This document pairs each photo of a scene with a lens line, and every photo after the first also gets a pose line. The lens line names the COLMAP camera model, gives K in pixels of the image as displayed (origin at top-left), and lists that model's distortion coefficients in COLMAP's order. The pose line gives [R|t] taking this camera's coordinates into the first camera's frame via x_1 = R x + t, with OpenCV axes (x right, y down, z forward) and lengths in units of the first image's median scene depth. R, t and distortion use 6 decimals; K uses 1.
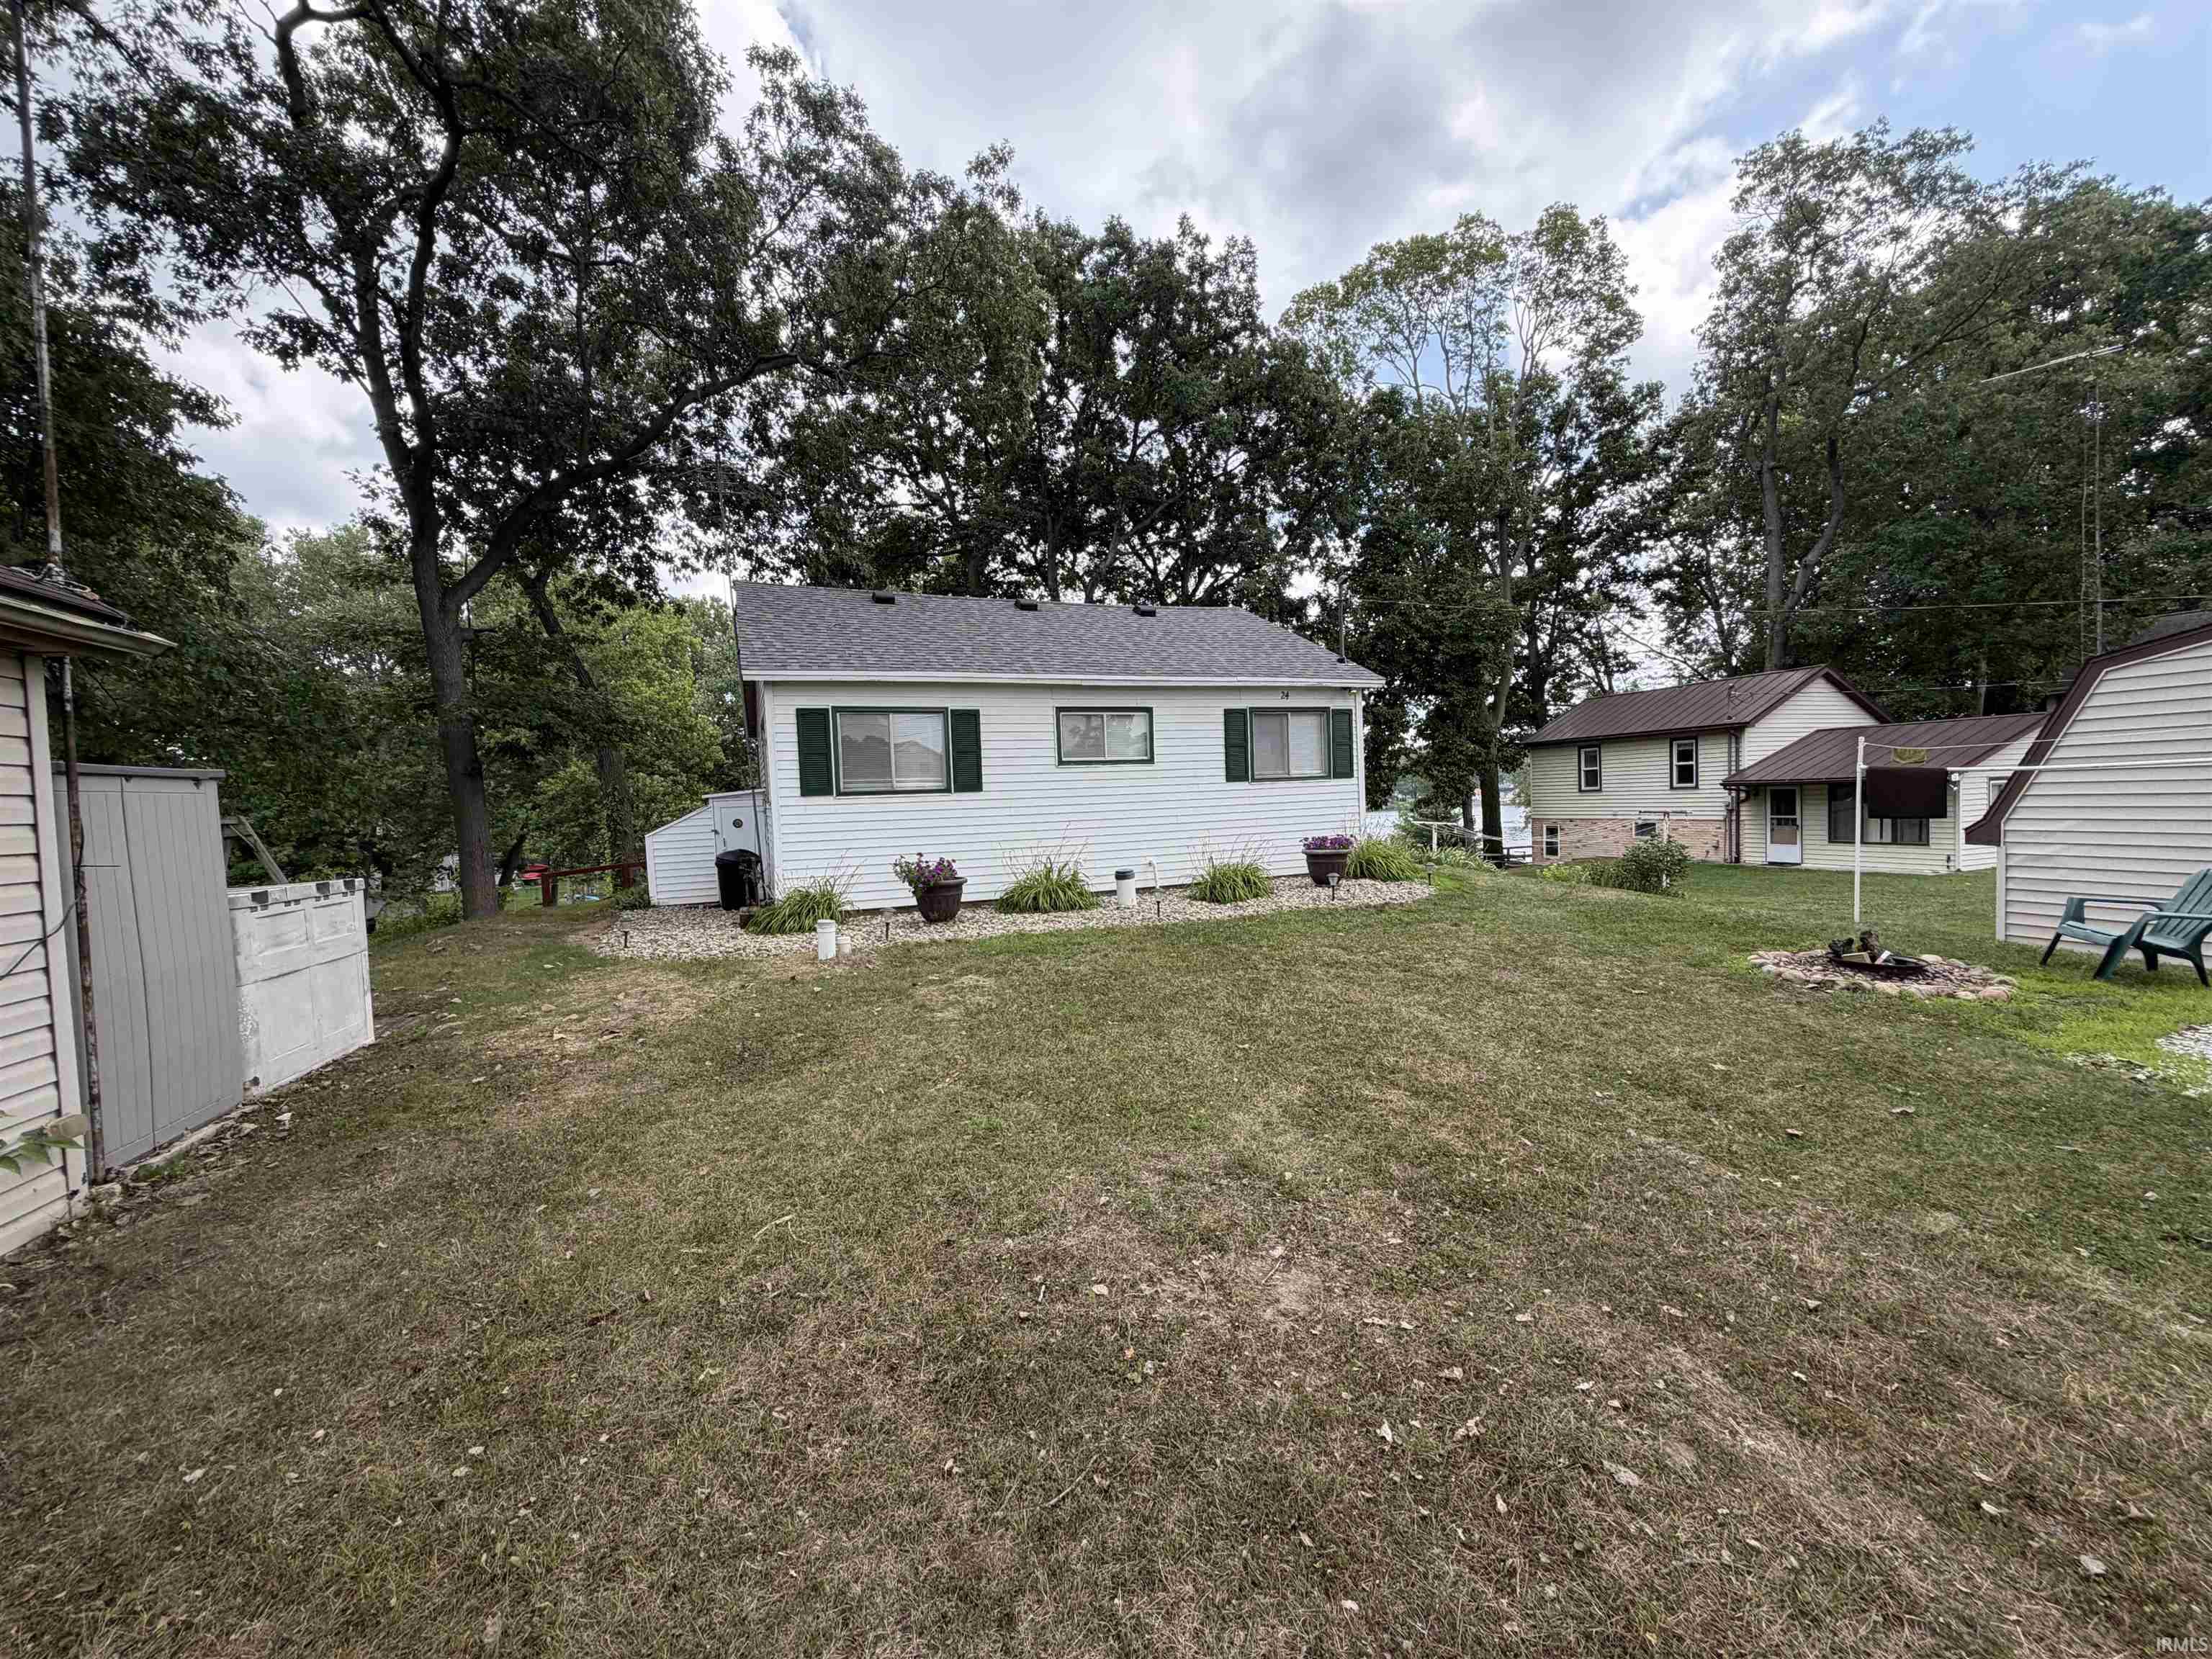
lens RADIAL K [[877.8, 0, 1106.1], [0, 877.8, 826.5], [0, 0, 1]] dist [-0.000426, 0.000137]
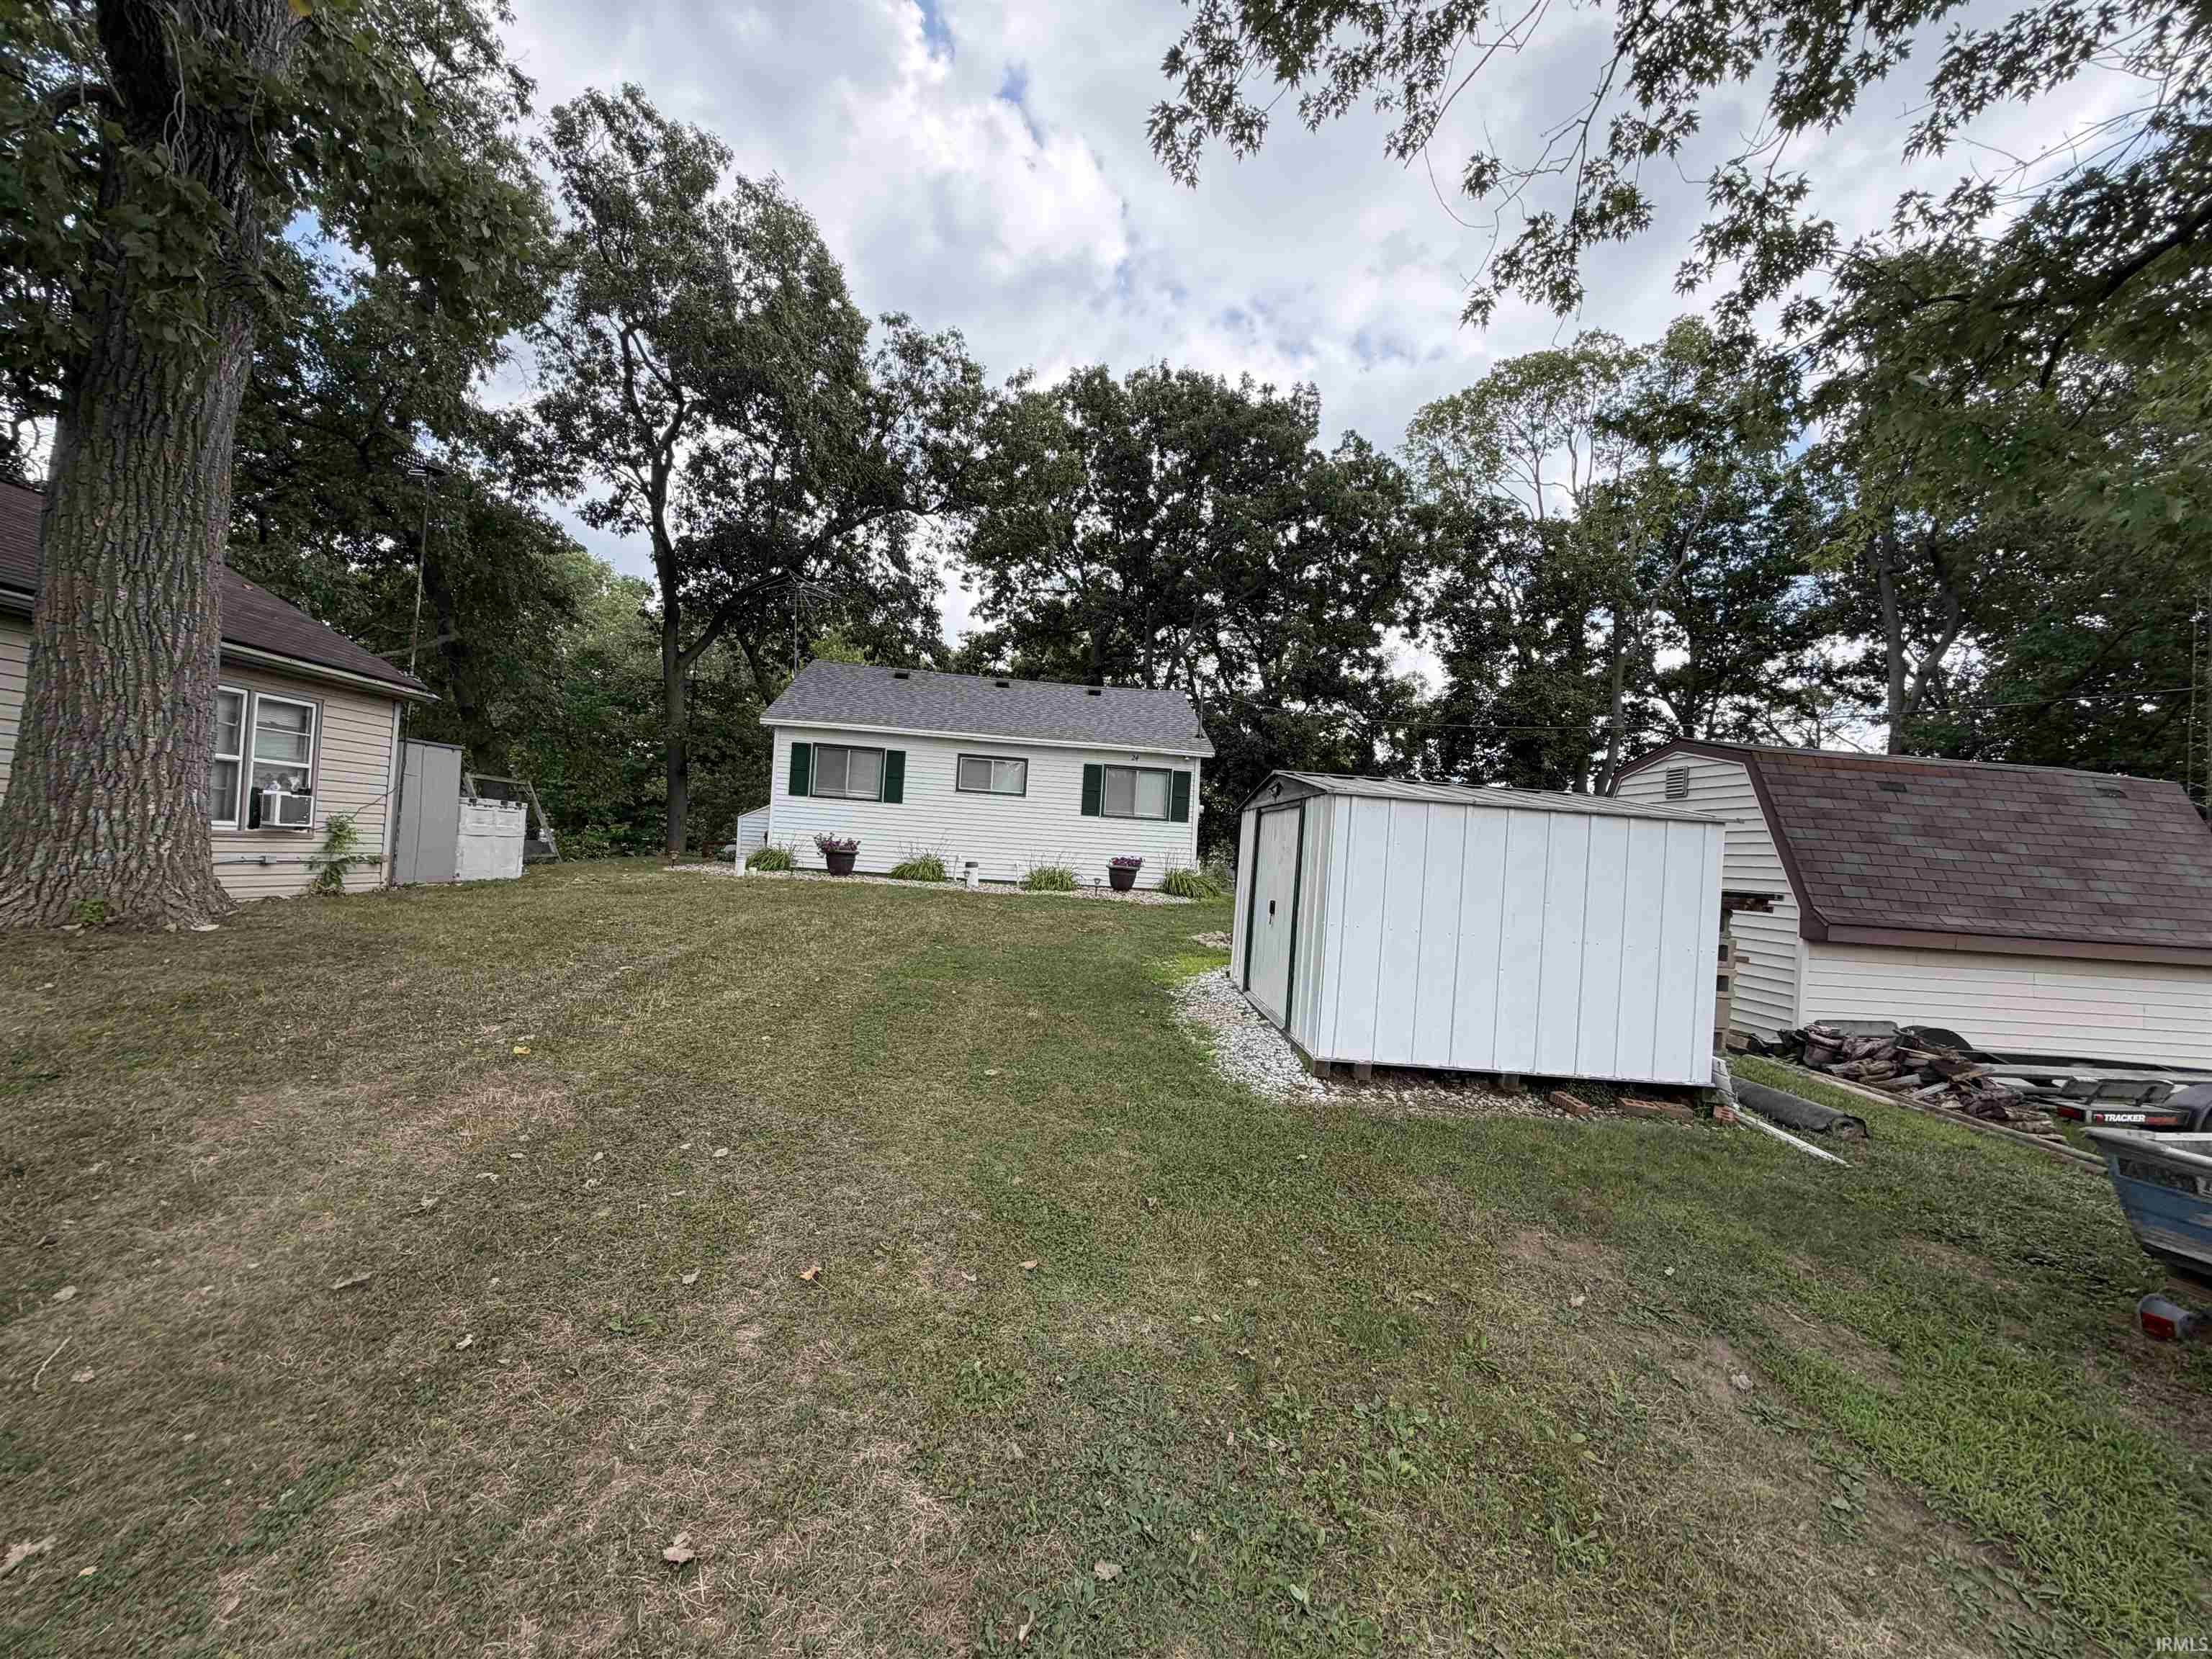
lens RADIAL K [[877.8, 0, 1108.2], [0, 877.8, 823.6], [0, 0, 1]] dist [-0.000426, 0.000137]
pose [[0.957370, 0.092028, -0.273813, 0.567549], [-0.110326, 0.992526, -0.052163, 0.032153], [0.266966, 0.080148, 0.960367, -0.347860]]
